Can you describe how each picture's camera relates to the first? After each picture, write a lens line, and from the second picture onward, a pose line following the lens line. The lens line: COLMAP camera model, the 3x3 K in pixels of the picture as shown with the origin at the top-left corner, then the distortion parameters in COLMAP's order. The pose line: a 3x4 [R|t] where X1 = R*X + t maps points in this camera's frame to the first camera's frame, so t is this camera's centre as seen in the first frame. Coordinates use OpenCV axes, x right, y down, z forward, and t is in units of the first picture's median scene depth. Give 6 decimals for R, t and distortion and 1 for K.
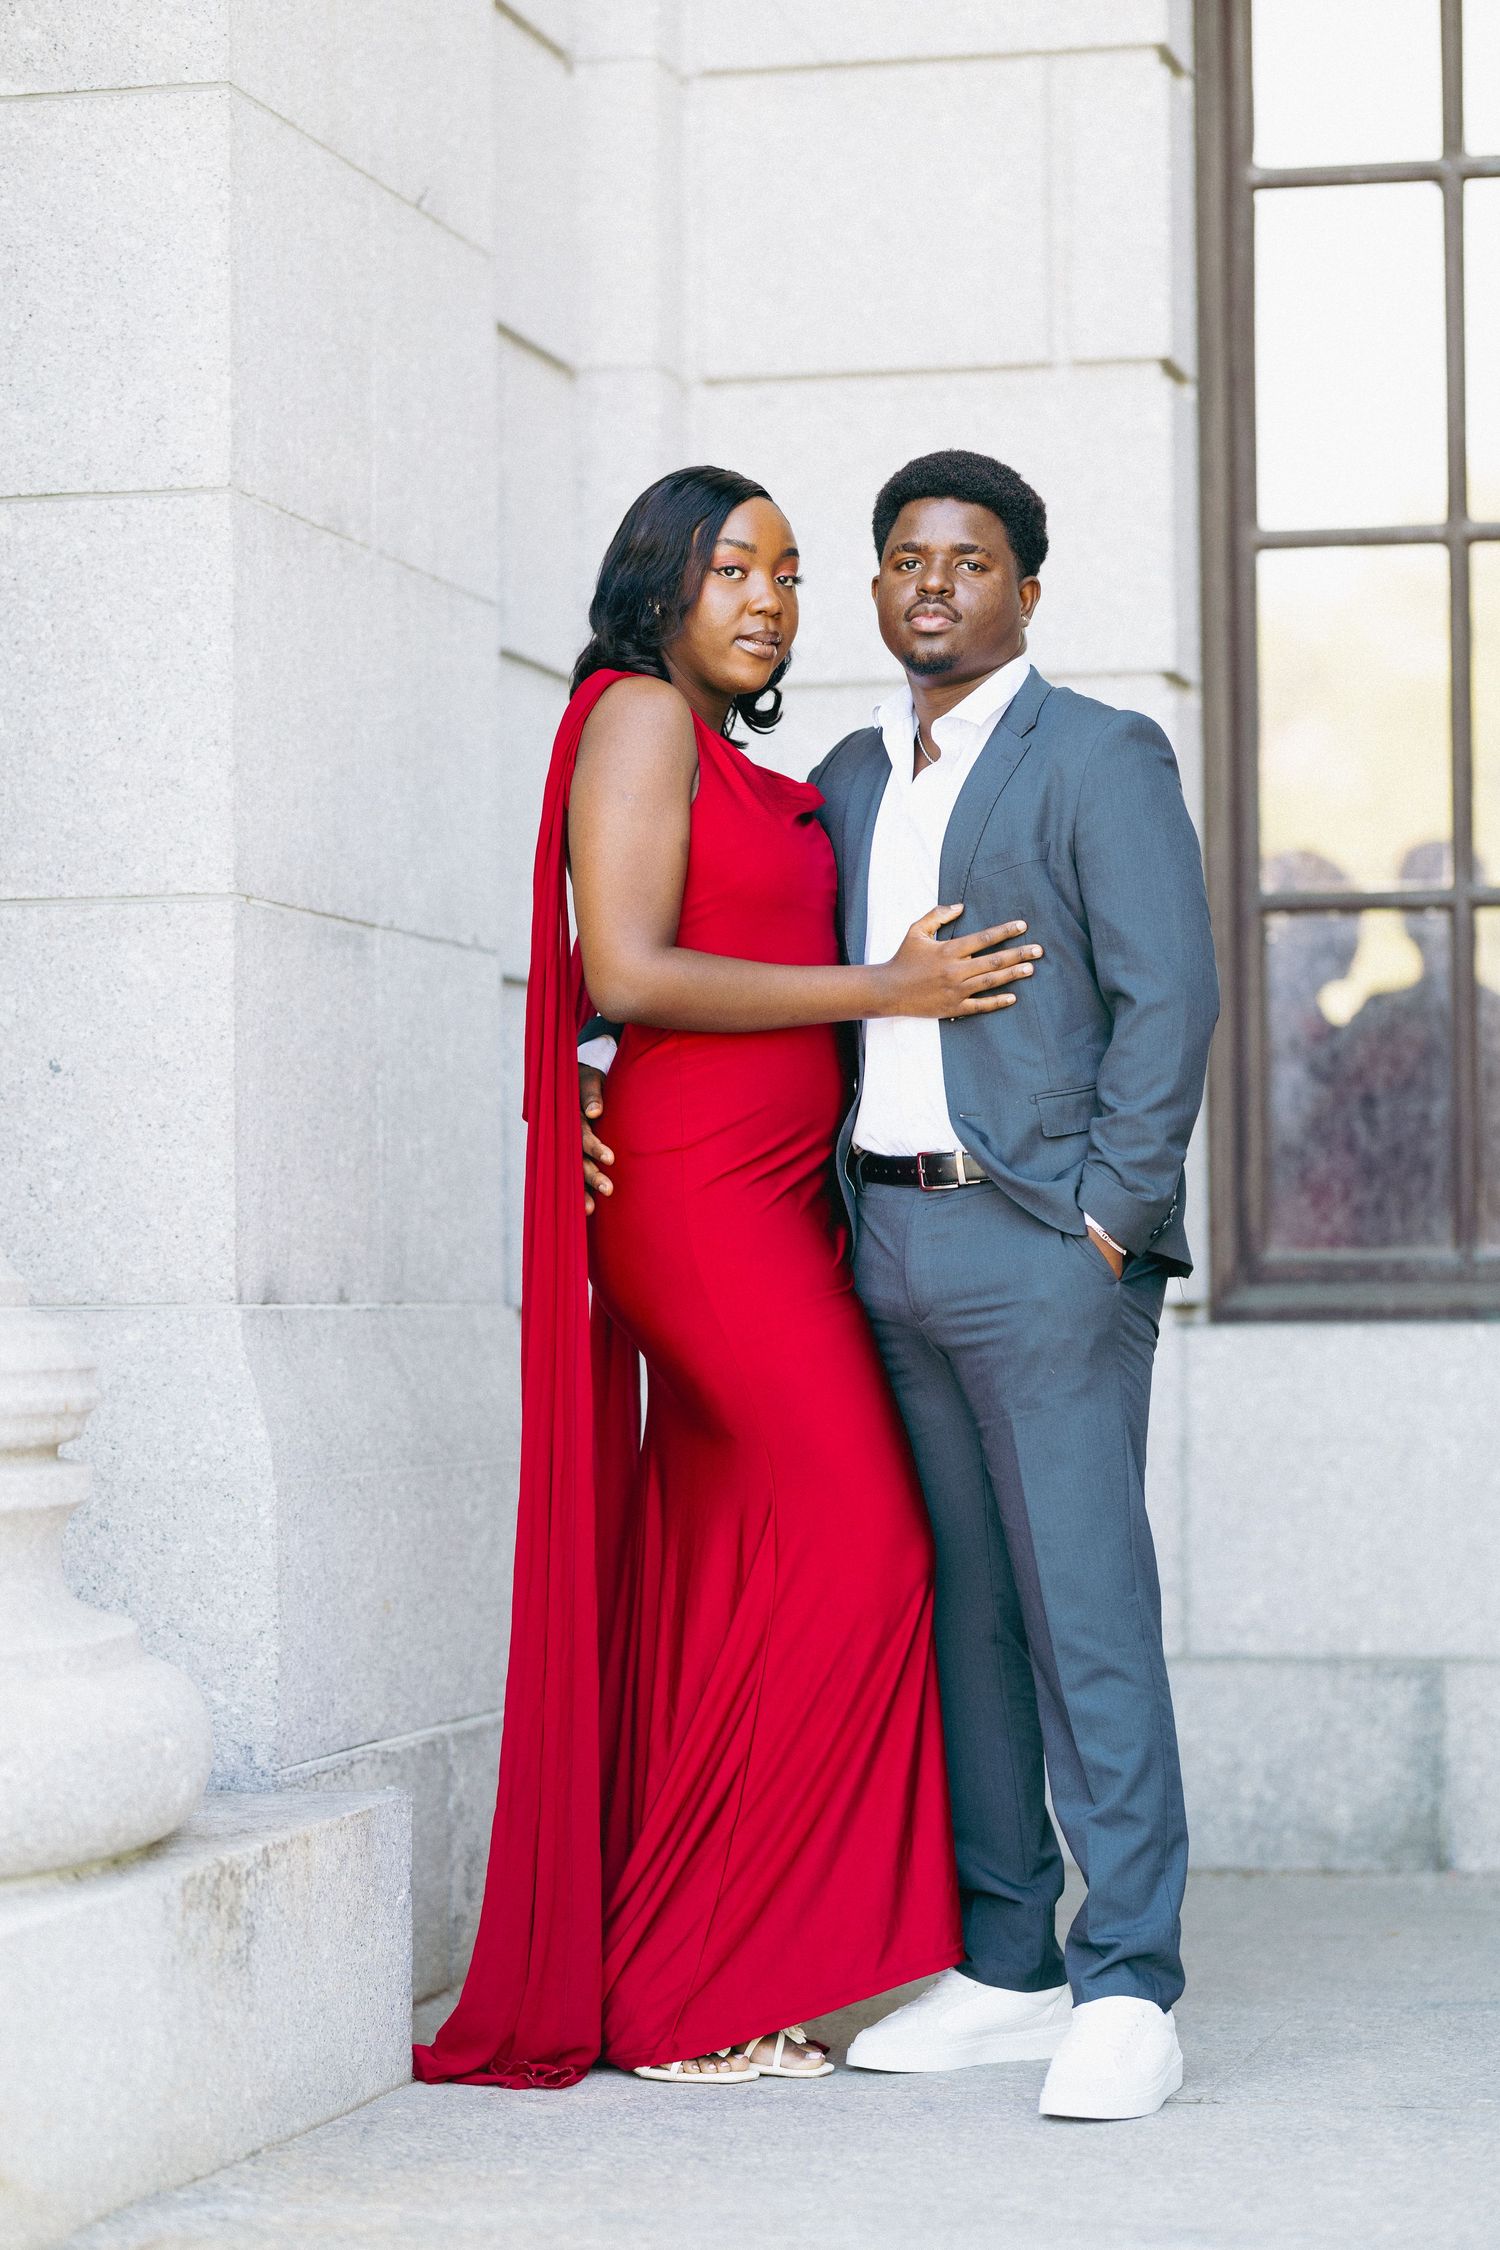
lens RADIAL K [[5536.2, 0, 750.0], [0, 5536.2, 1125.0], [0, 0, 1]] dist [-0.004367, -0.188402]
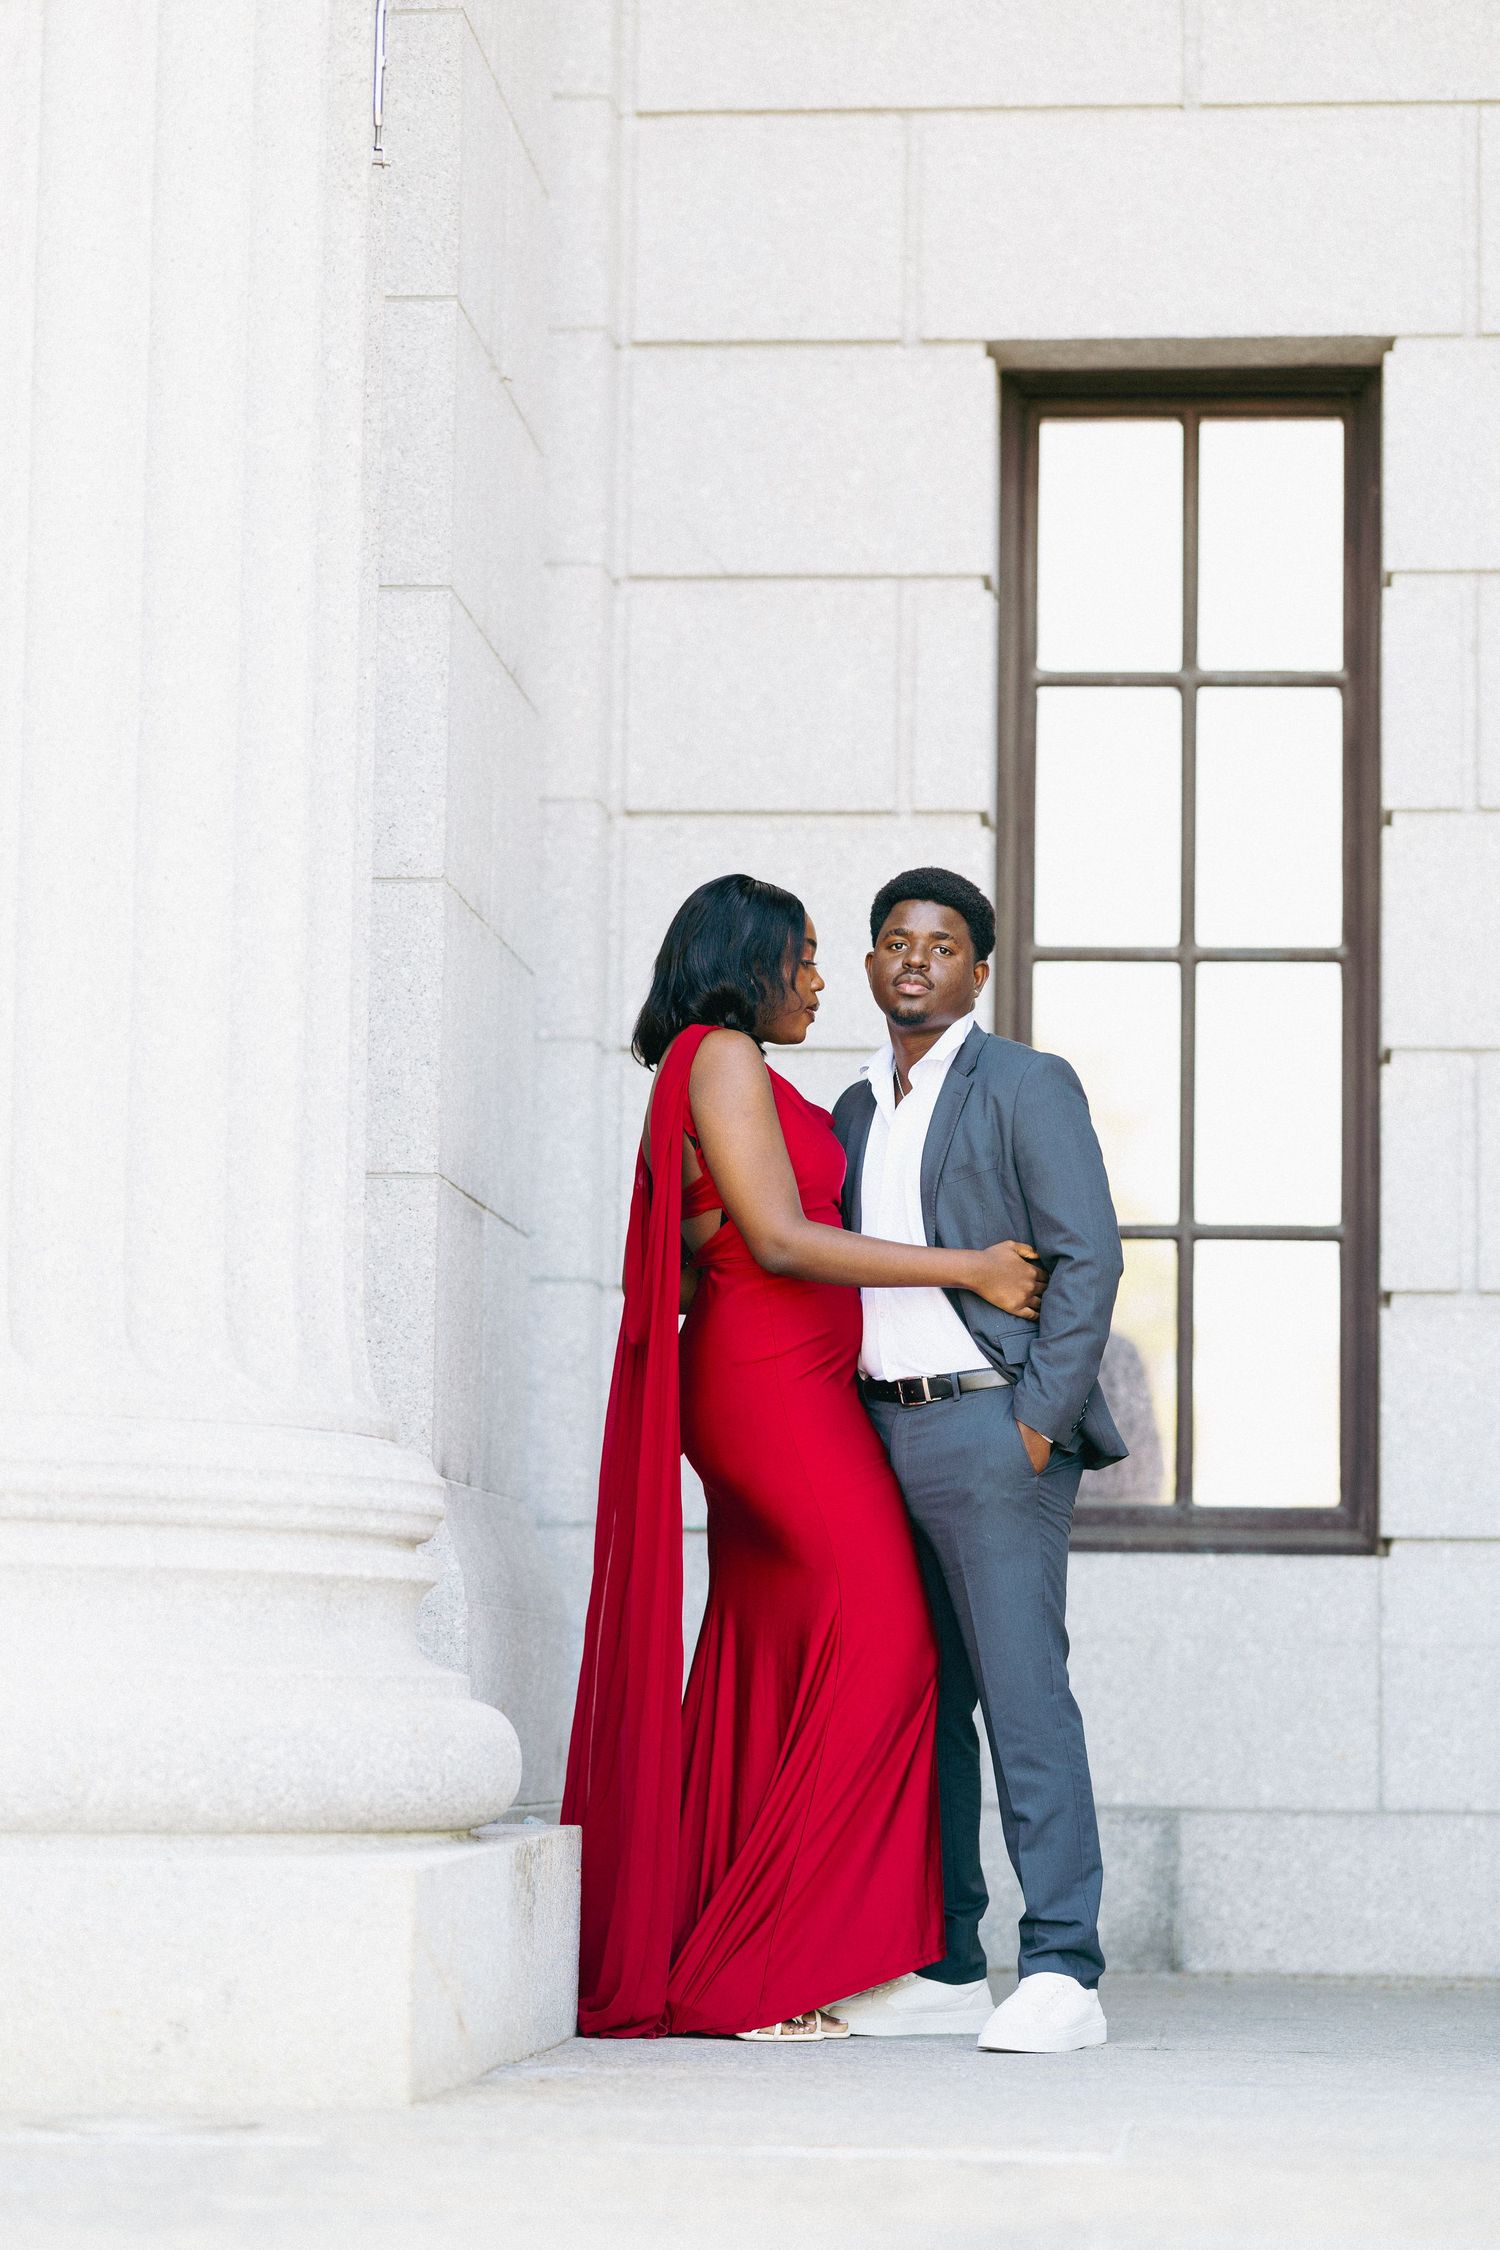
lens RADIAL K [[5657.0, 0, 703.3], [0, 5657.0, 1137.1], [0, 0, 1]] dist [-0.016423, -0.055732]
pose [[0.988206, 0.038794, 0.148133, -0.199638], [-0.027515, 0.996617, -0.077447, 0.047123], [-0.150636, 0.072458, 0.985930, -0.328723]]
